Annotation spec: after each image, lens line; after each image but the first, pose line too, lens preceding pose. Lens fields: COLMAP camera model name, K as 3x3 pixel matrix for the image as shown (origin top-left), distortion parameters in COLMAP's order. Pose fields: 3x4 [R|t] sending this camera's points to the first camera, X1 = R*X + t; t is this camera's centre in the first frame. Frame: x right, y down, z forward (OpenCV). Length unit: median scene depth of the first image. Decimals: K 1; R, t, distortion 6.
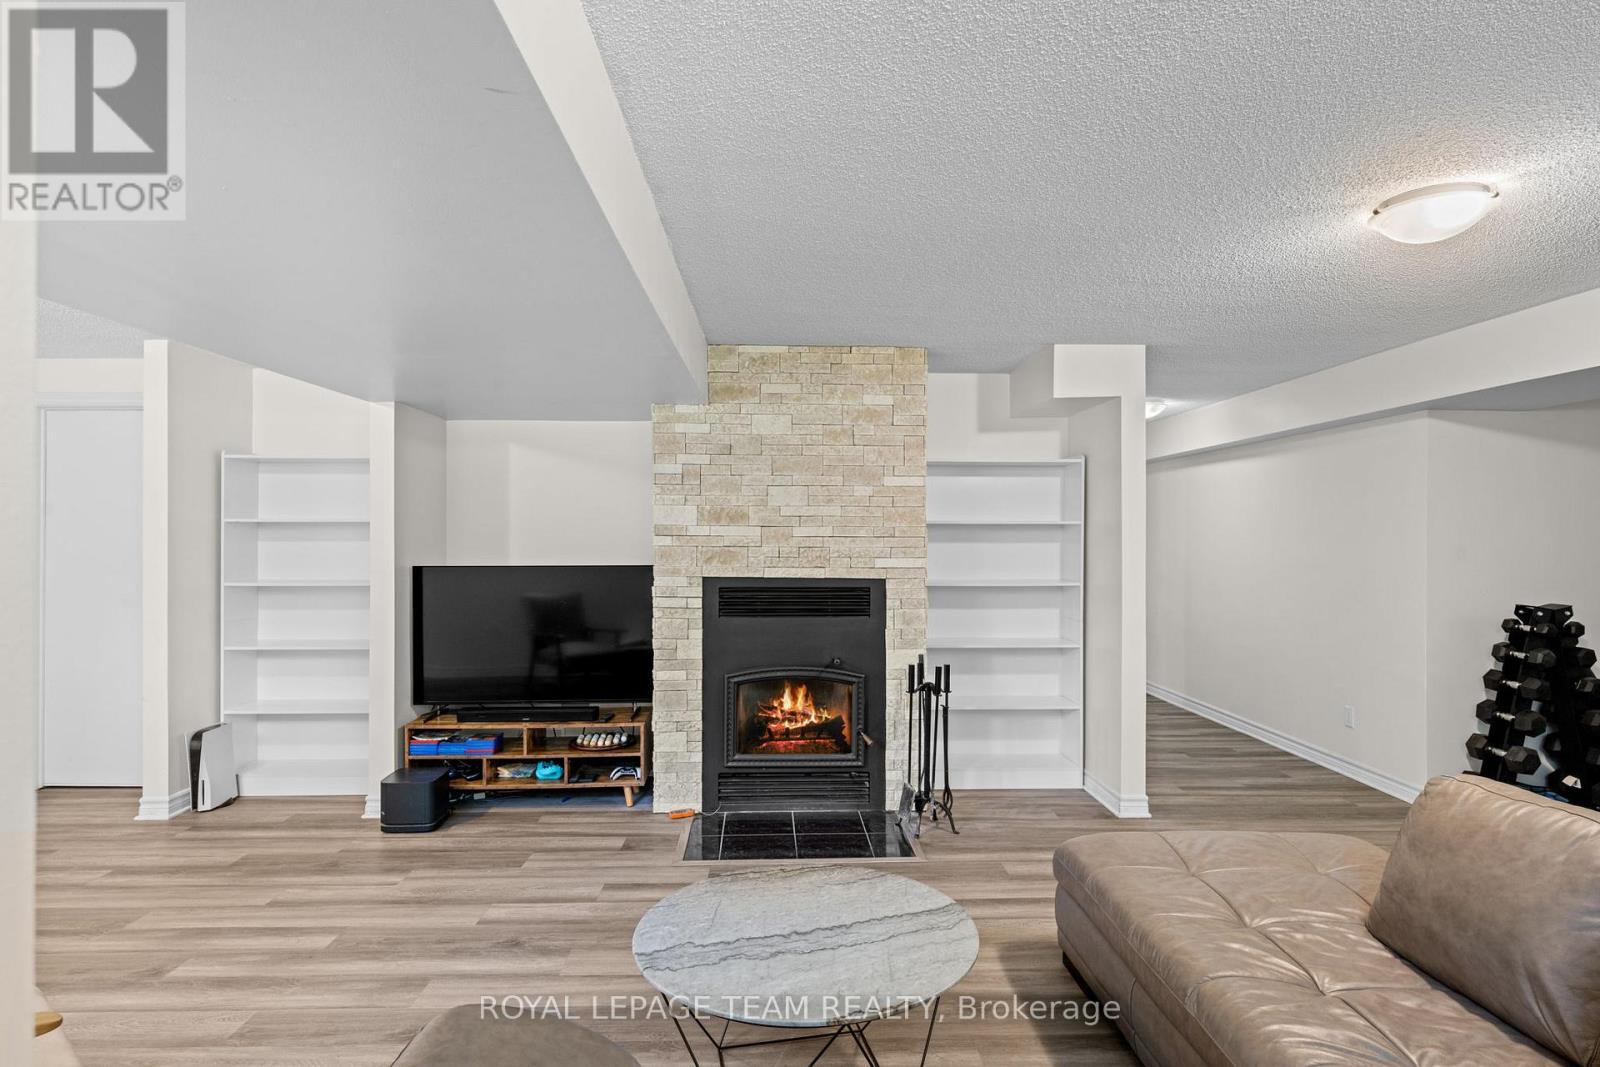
lens RADIAL K [[845.6, 0, 800.0], [0, 845.6, 533.5], [0, 0, 1]] dist [-0.003684, -0.000901]
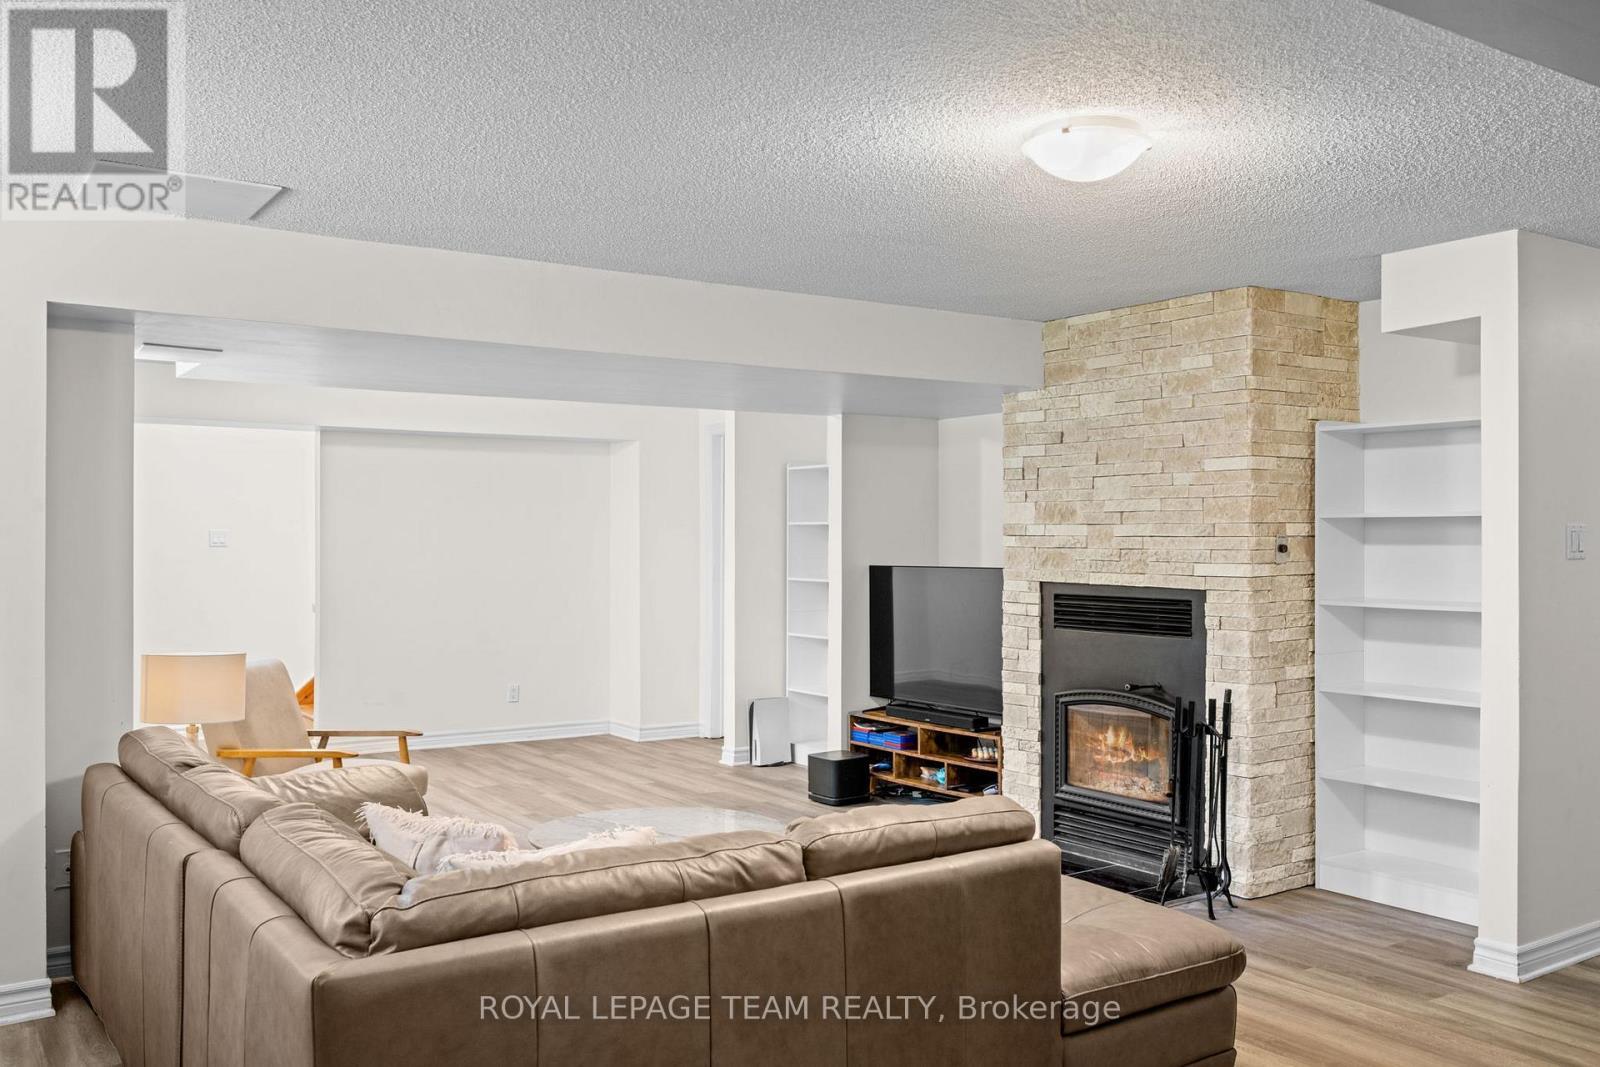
lens RADIAL K [[1317.0, 0, 800.0], [0, 1317.0, 533.5], [0, 0, 1]] dist [0.002969, -0.000139]
pose [[0.551353, -0.004289, -0.834261, 0.909551], [0.003751, 0.999989, -0.002662, 0.003044], [0.834264, -0.001662, 0.551363, 0.017691]]
